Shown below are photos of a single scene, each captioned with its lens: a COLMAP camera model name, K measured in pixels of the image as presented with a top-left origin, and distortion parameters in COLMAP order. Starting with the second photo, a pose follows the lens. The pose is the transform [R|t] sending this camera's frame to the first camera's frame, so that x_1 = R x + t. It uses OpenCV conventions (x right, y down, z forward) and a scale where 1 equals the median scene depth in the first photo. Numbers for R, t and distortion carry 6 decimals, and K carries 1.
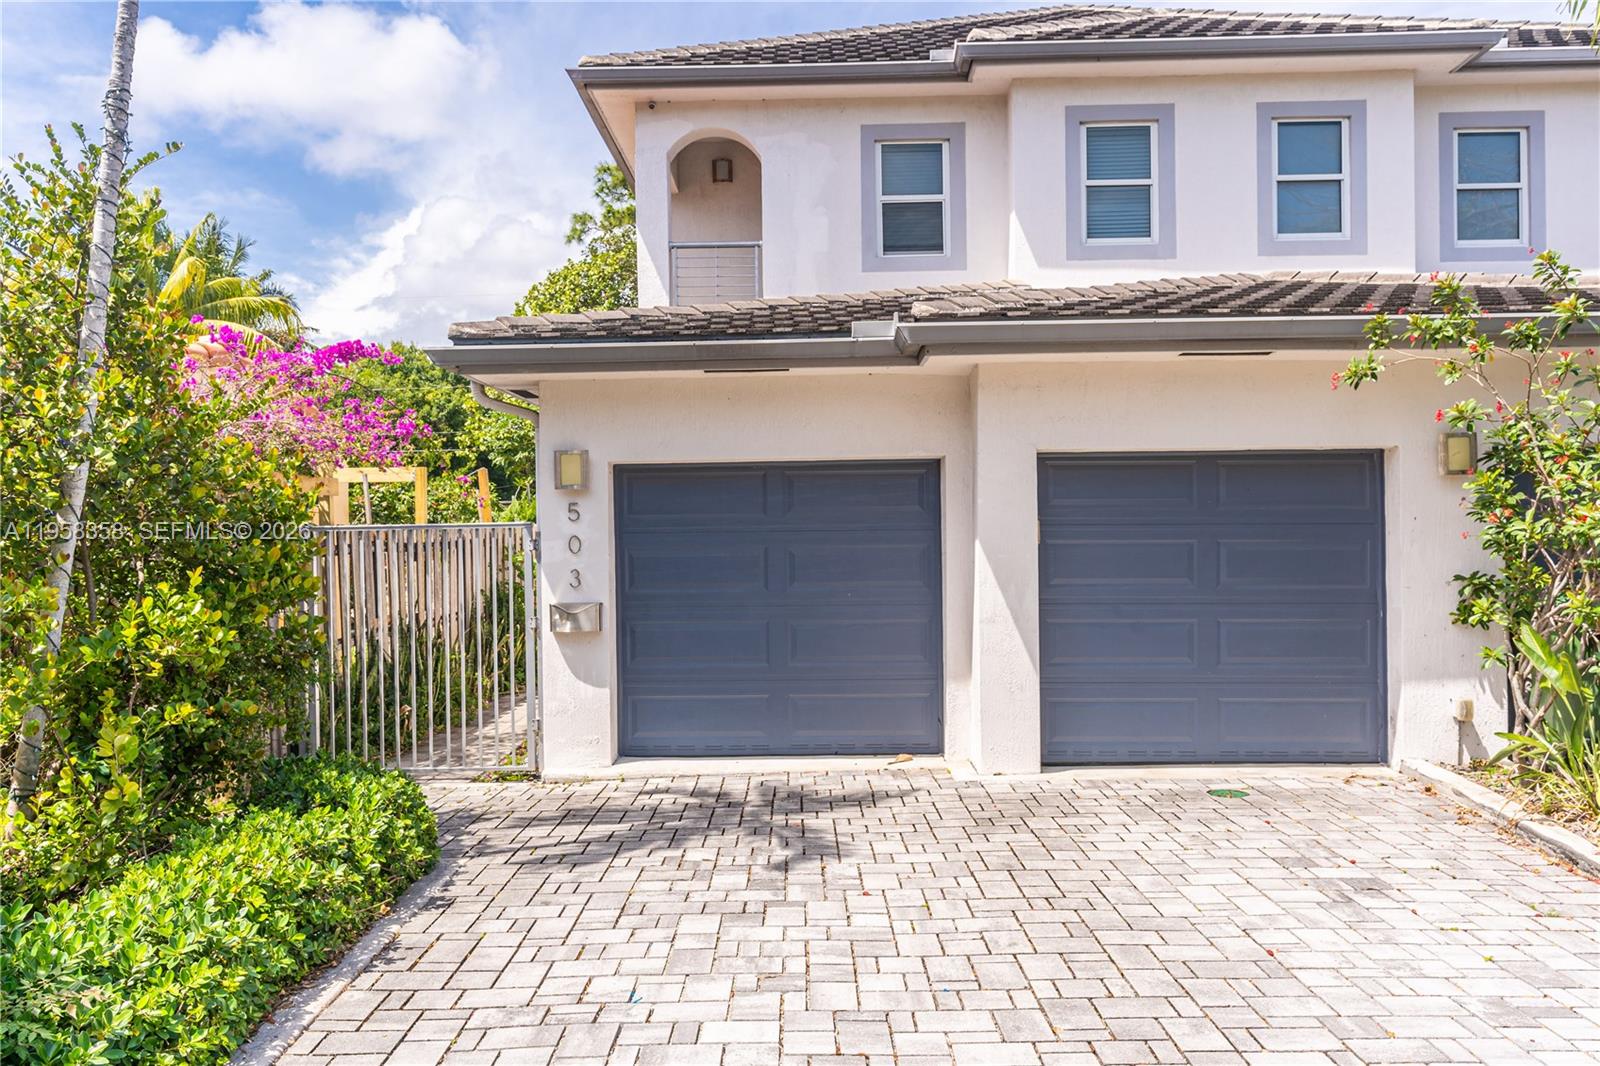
lens RADIAL K [[1194.0, 0, 791.8], [0, 1194.0, 534.3], [0, 0, 1]] dist [0.012061, 0.001096]
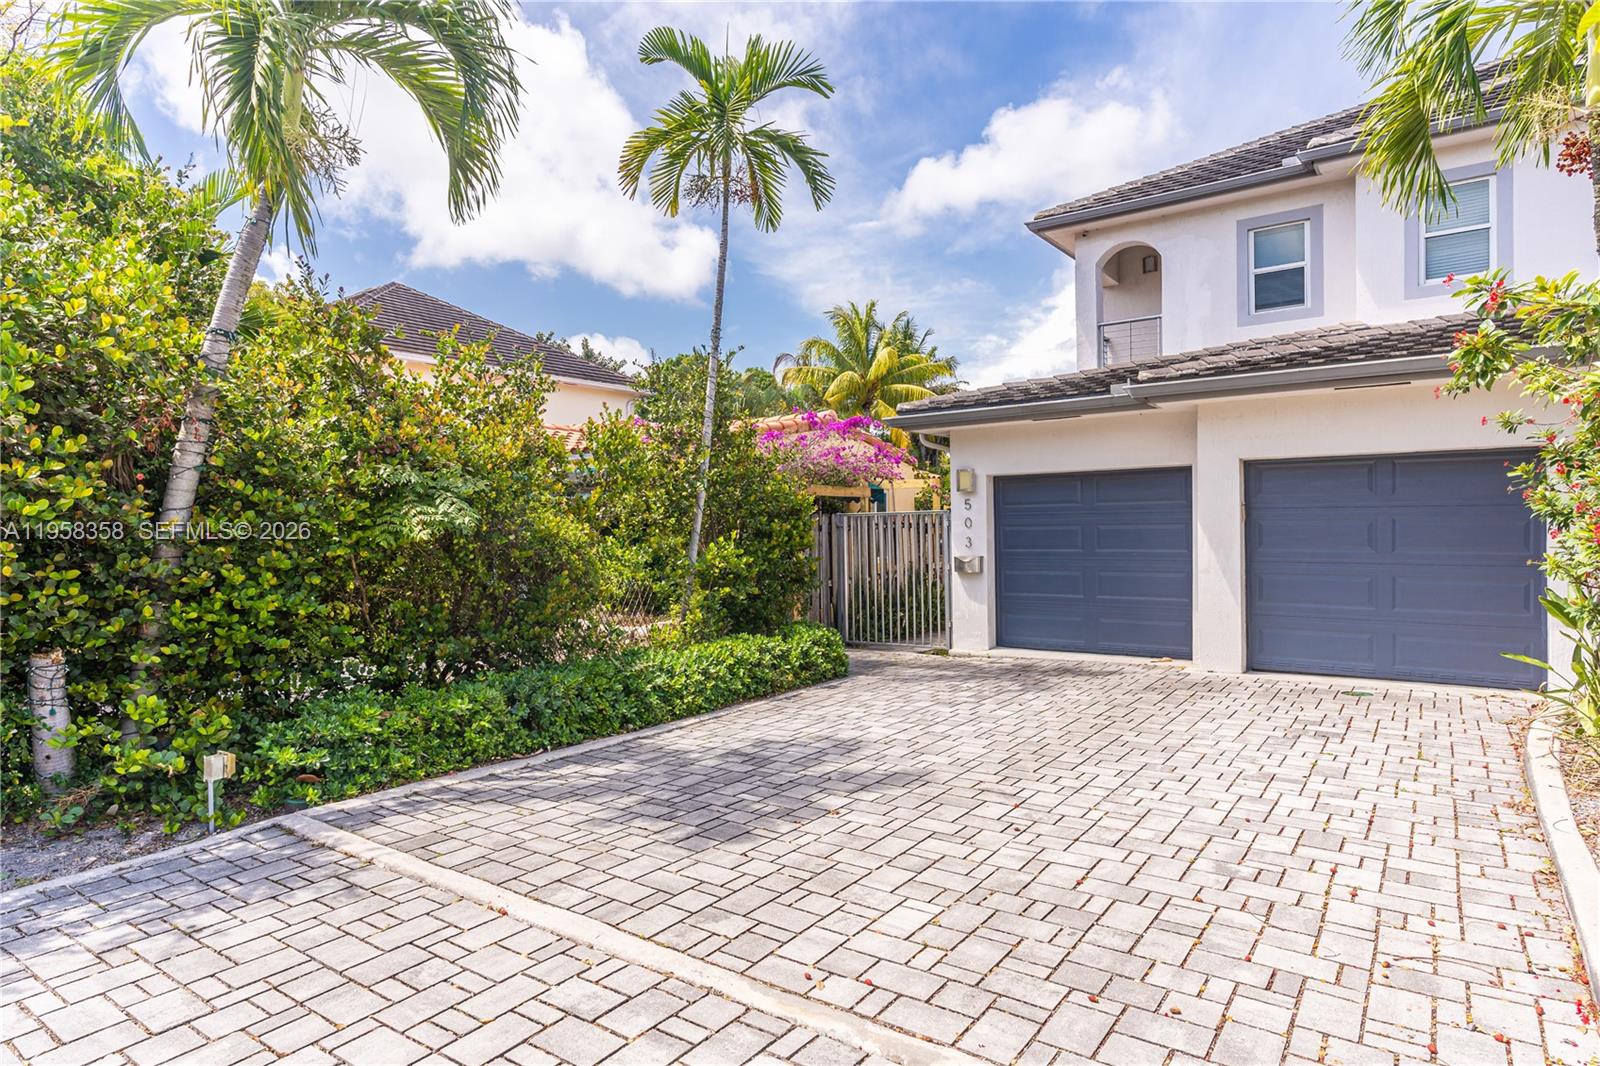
lens RADIAL K [[902.8, 0, 800.4], [0, 902.8, 530.7], [0, 0, 1]] dist [-0.002765, 0.000358]
pose [[0.824295, 0.002014, -0.566157, 0.361188], [0.004255, 0.999943, 0.009752, 0.006085], [0.566144, -0.010448, 0.824240, -0.230055]]
